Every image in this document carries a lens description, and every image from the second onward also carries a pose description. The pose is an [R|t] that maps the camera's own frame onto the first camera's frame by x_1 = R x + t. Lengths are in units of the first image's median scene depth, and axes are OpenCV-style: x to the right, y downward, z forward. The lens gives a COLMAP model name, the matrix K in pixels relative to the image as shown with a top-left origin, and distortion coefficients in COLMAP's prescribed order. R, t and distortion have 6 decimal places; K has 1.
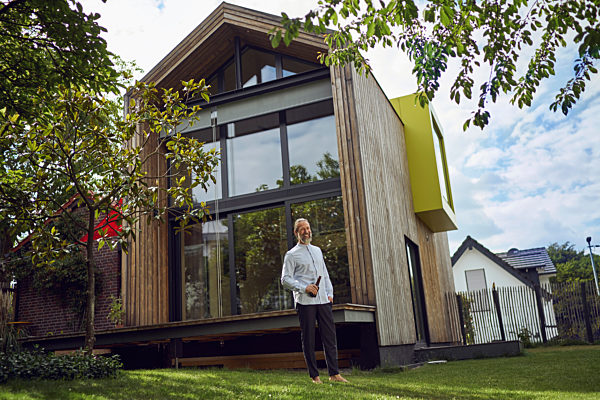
lens RADIAL K [[553.0, 0, 300.0], [0, 553.0, 200.0], [0, 0, 1]] dist [0.010036, 0.005631]
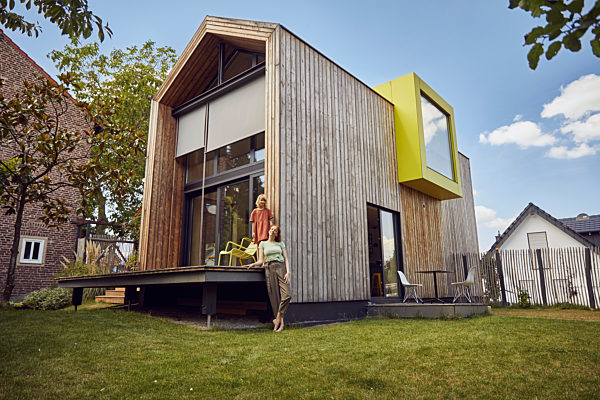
lens RADIAL K [[389.9, 0, 300.0], [0, 389.9, 200.0], [0, 0, 1]] dist [-0.003402, -0.000575]
pose [[0.942568, -0.010664, -0.333844, 0.335101], [0.028335, 0.998440, 0.048108, 0.016600], [0.332811, -0.054805, 0.941400, 0.223471]]
